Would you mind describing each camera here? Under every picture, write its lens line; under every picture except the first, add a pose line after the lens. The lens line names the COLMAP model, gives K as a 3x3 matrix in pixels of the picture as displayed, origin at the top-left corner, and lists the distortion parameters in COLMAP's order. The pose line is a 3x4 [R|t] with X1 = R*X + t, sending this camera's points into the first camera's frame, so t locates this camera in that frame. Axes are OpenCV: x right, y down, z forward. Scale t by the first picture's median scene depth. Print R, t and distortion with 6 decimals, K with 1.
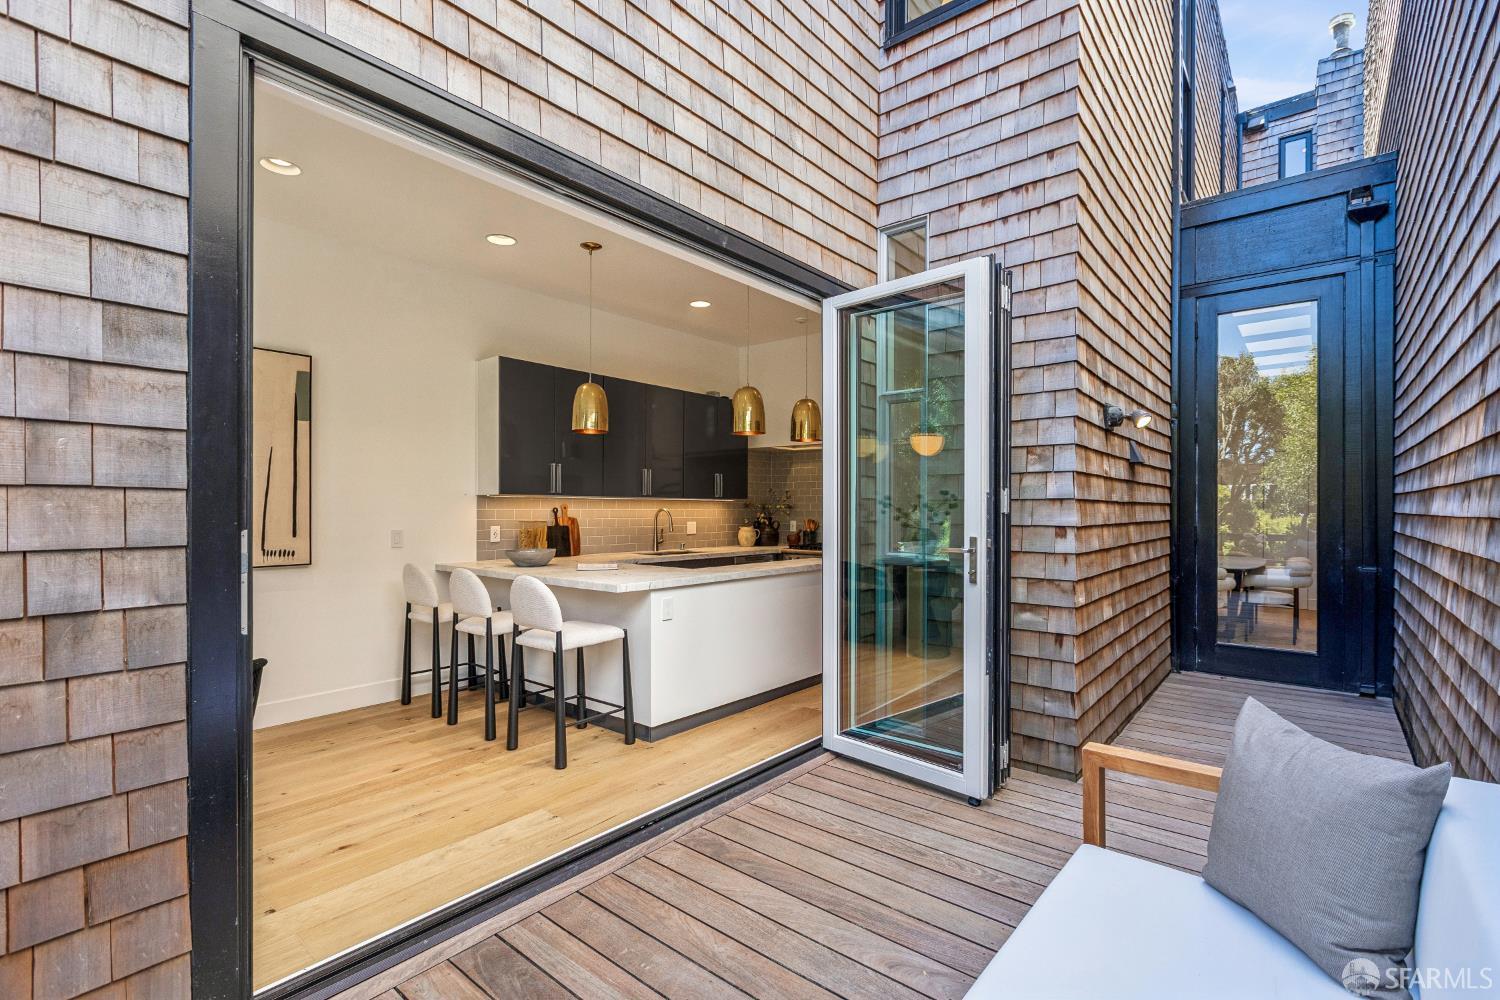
lens RADIAL K [[671.3, 0, 772.8], [0, 671.3, 508.8], [0, 0, 1]] dist [0.002063, -0.000074]
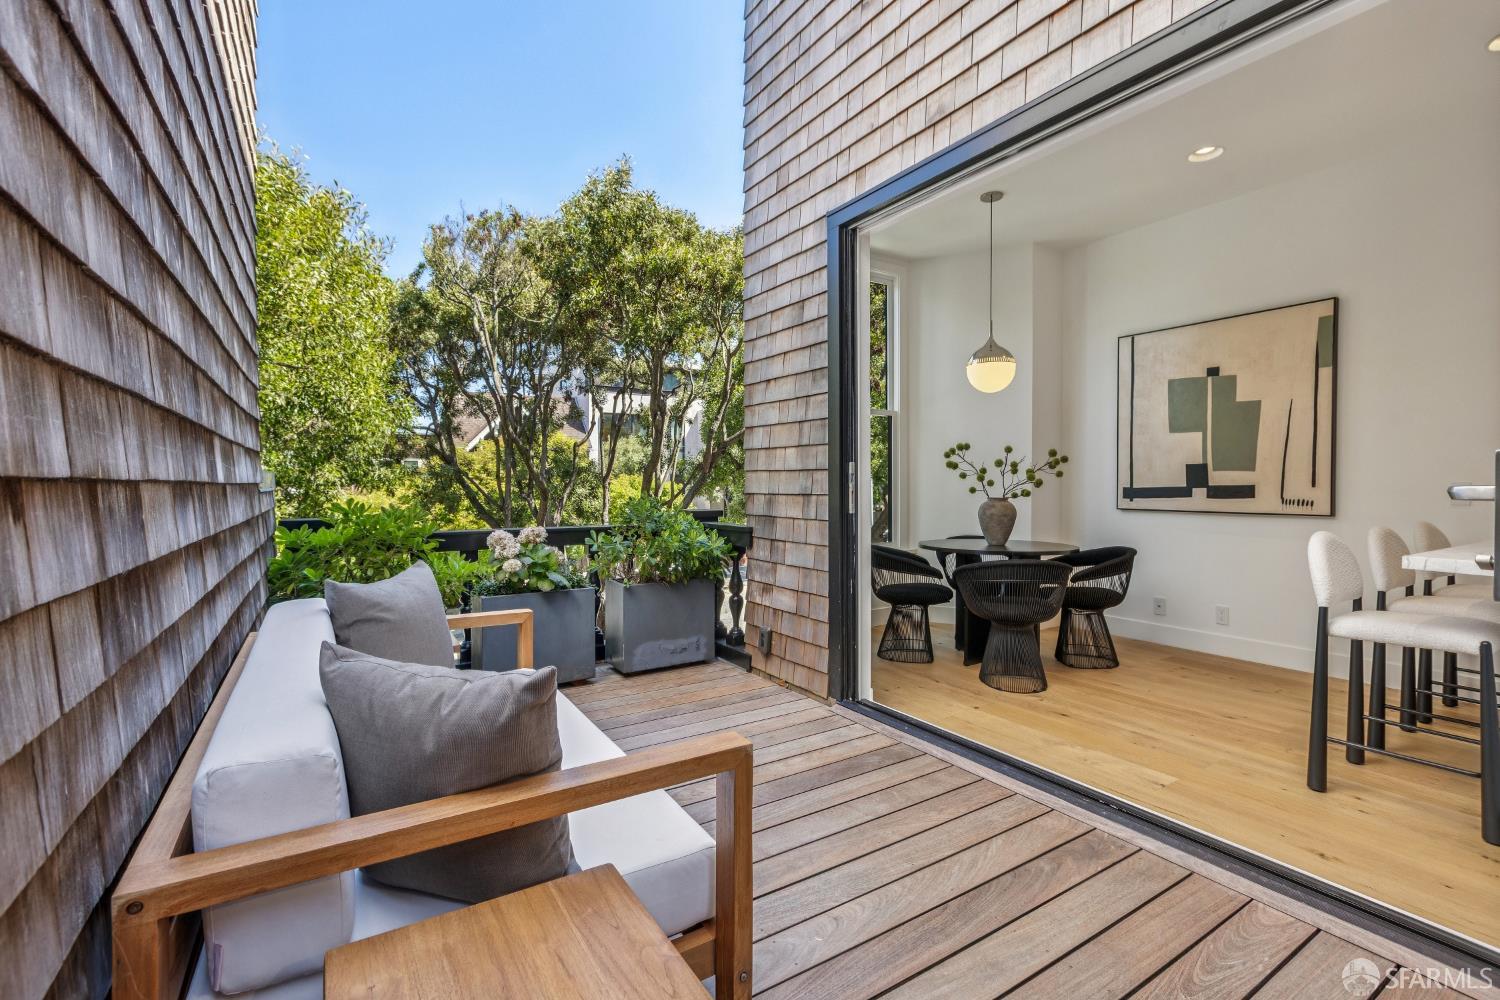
lens RADIAL K [[671.3, 0, 756.6], [0, 671.3, 491.2], [0, 0, 1]] dist [0.002063, -0.000074]
pose [[-0.319845, 0.007191, -0.947442, 0.530602], [-0.000693, 0.999969, 0.007823, 0.044703], [0.947470, 0.003159, -0.319831, 0.587747]]
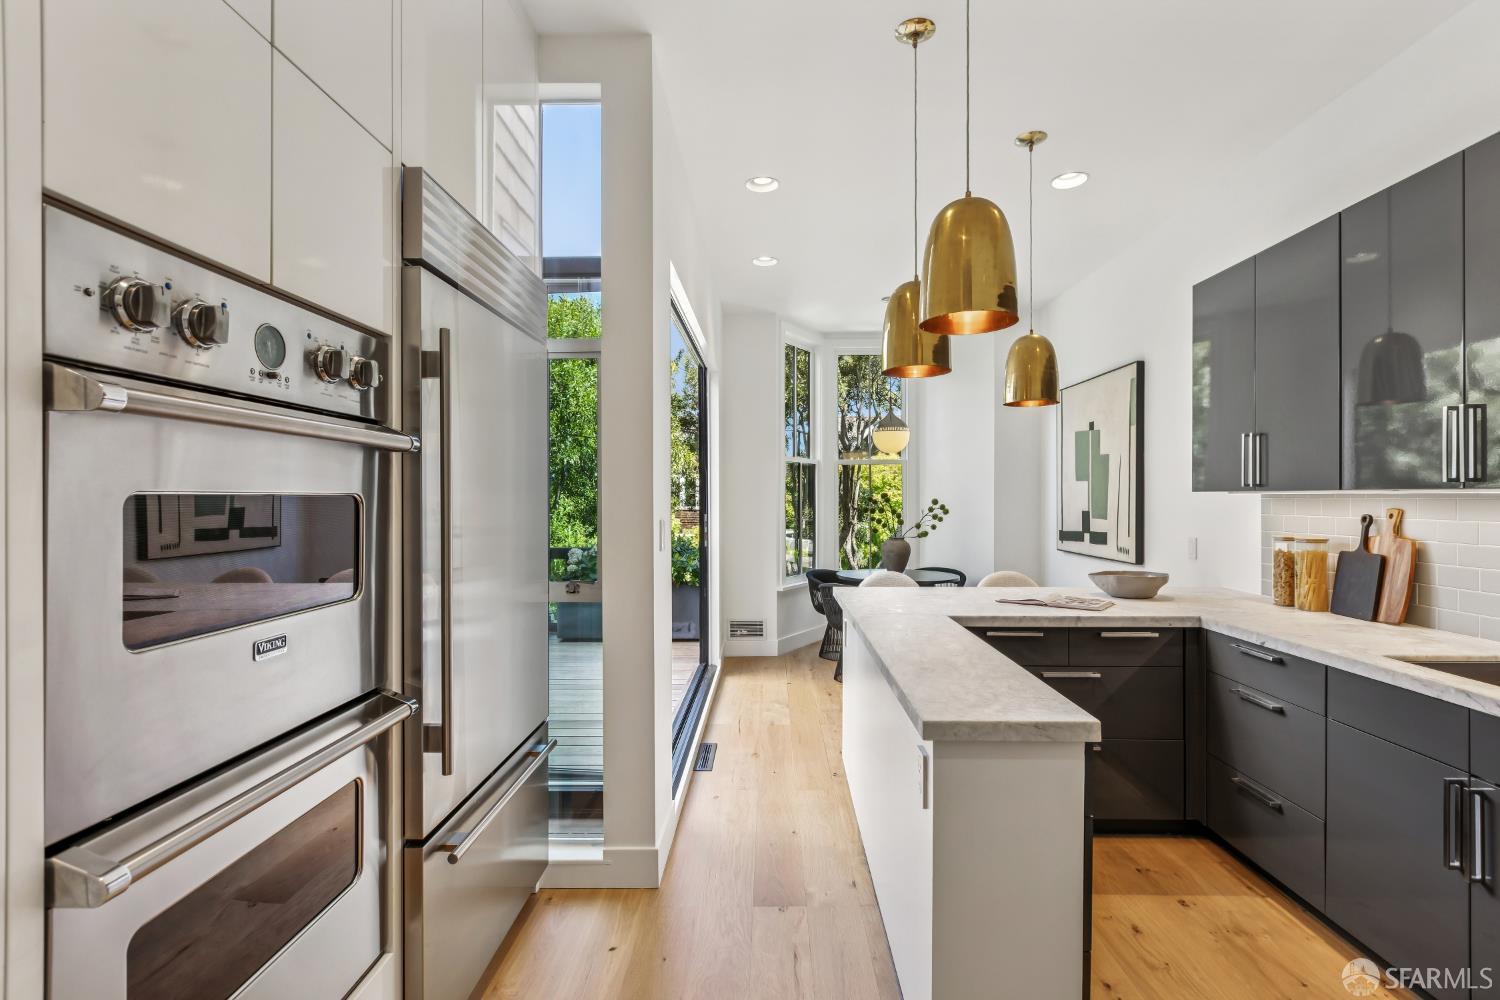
lens RADIAL K [[722.7, 0, 752.5], [0, 722.7, 499.6], [0, 0, 1]] dist [-0.009043, -0.001150]
pose [[-0.796185, 0.000417, -0.605053, 0.495237], [0.000935, 0.999999, -0.000541, -0.018440], [0.605052, -0.000996, -0.796185, 1.690393]]
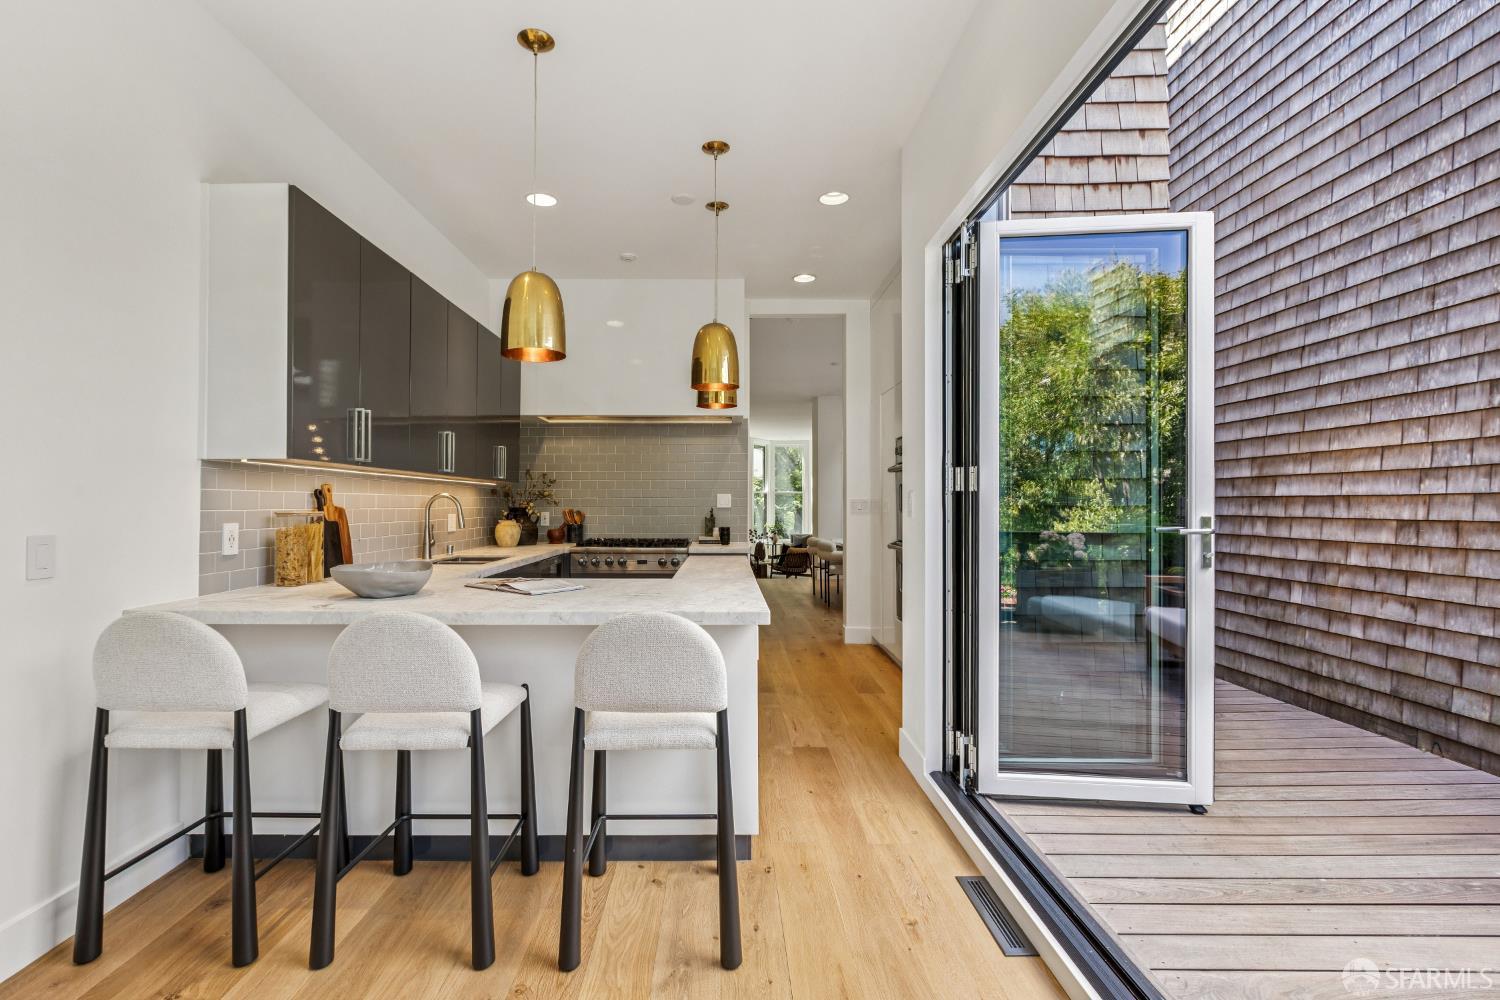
lens RADIAL K [[671.3, 0, 736.5], [0, 671.3, 490.2], [0, 0, 1]] dist [0.002063, -0.000074]
pose [[0.788021, 0.008756, 0.615587, -0.583333], [0.003973, 0.999806, -0.019307, 0.017296], [-0.615636, 0.017660, 0.787833, 0.516539]]
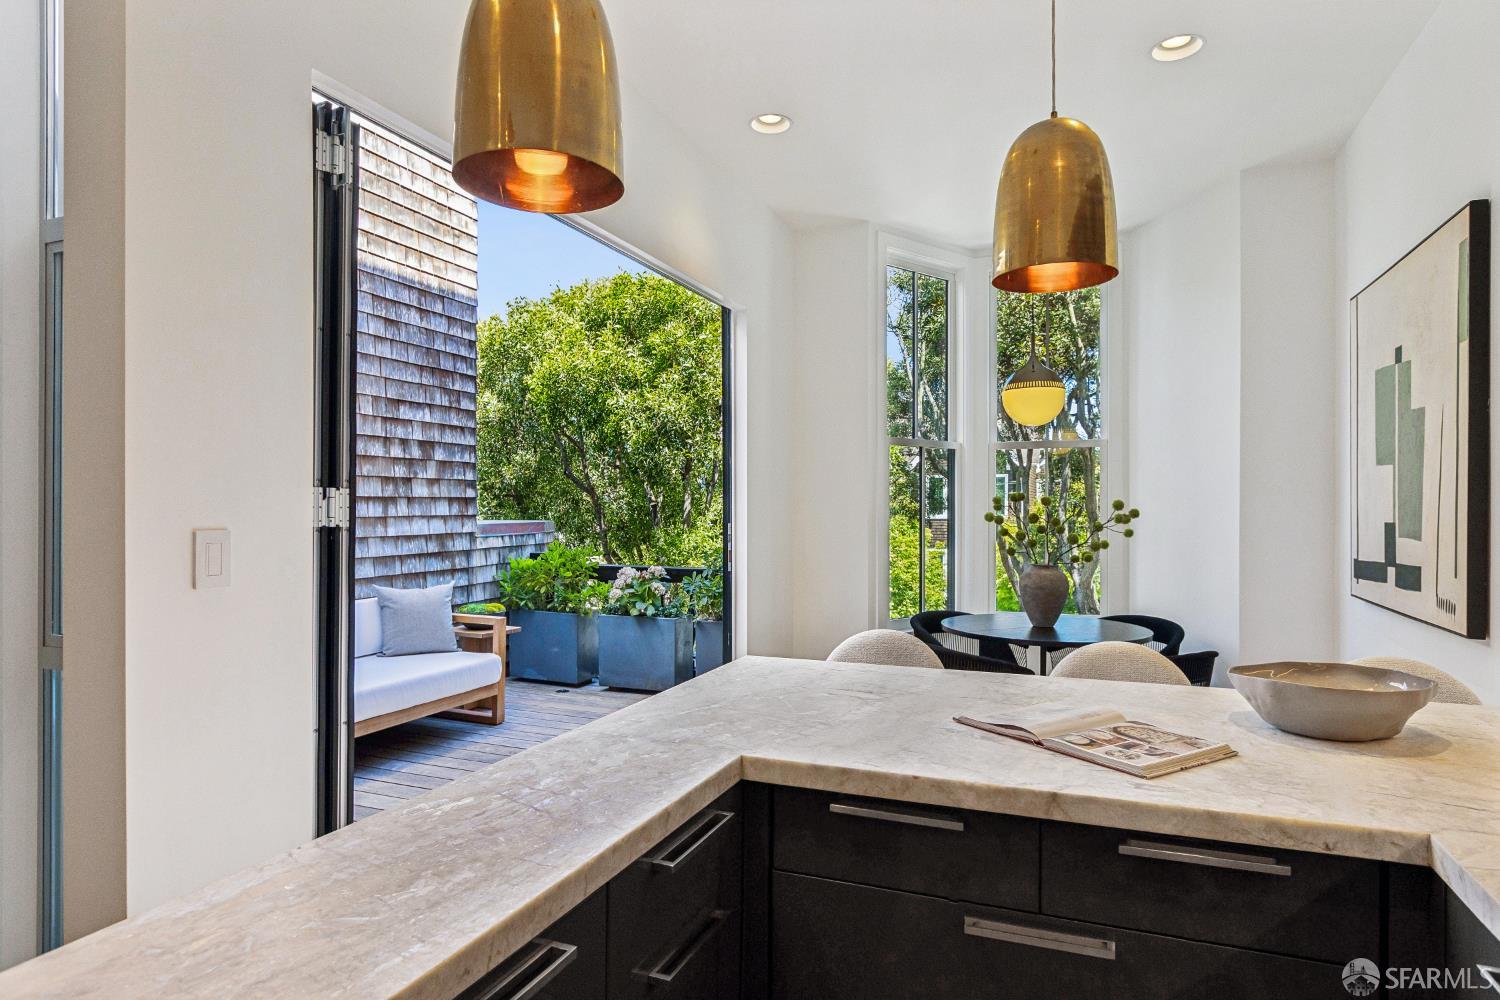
lens RADIAL K [[855.3, 0, 757.8], [0, 855.3, 507.5], [0, 0, 1]] dist [-0.006206, -0.000059]
pose [[-0.955710, -0.000451, -0.294310, -0.026917], [-0.000678, 1.000000, 0.000670, -0.012006], [0.294310, 0.000840, -0.955710, 1.589457]]
